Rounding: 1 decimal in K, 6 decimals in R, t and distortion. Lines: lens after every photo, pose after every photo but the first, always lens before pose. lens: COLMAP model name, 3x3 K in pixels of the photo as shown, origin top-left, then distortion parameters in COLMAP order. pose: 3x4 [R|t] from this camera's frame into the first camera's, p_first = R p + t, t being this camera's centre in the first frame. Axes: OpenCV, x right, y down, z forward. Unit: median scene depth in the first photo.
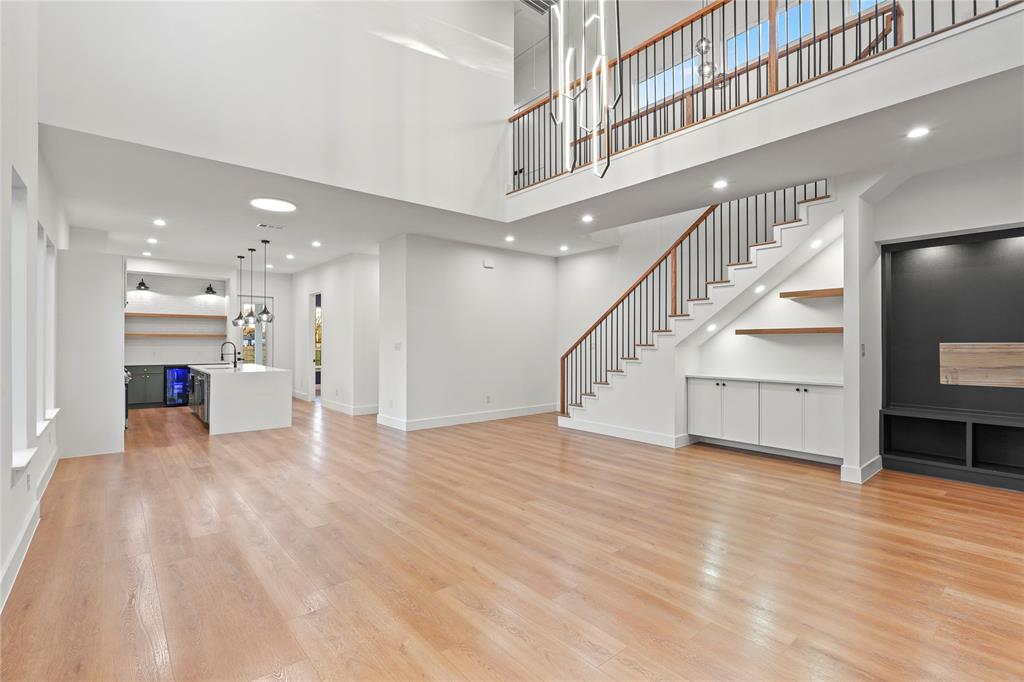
lens RADIAL K [[472.1, 0, 505.3], [0, 472.1, 341.5], [0, 0, 1]] dist [-0.003268, 0.001890]
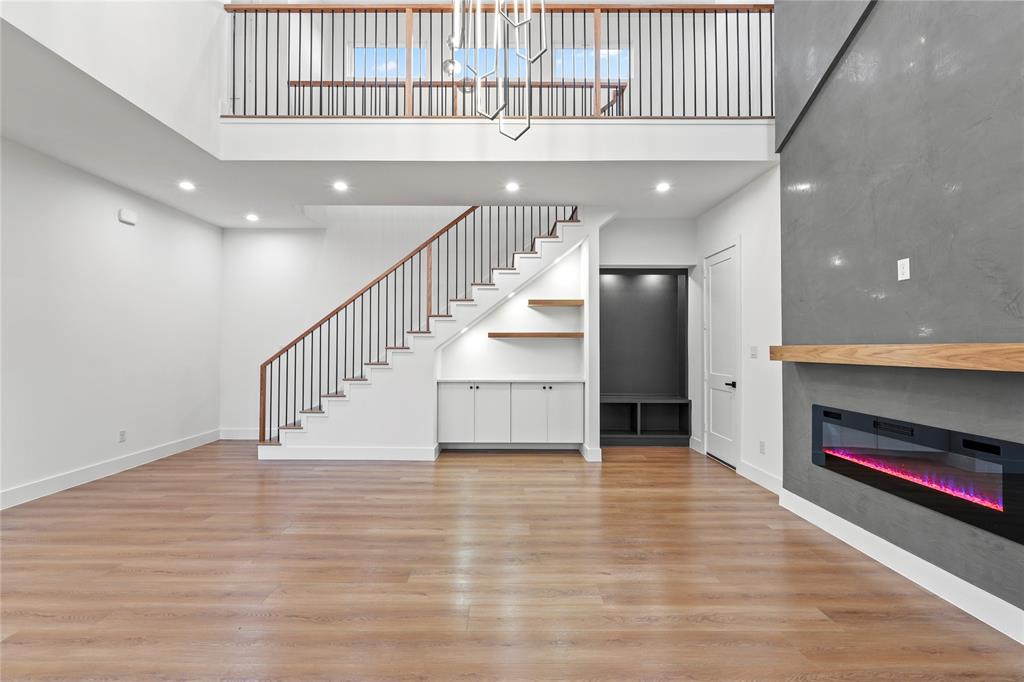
lens RADIAL K [[472.1, 0, 510.3], [0, 472.1, 336.6], [0, 0, 1]] dist [-0.003268, 0.001890]
pose [[0.639501, 0.017579, 0.768589, -0.269903], [-0.004291, 0.999805, -0.019297, 0.003077], [-0.768778, 0.009043, 0.639452, 0.318045]]
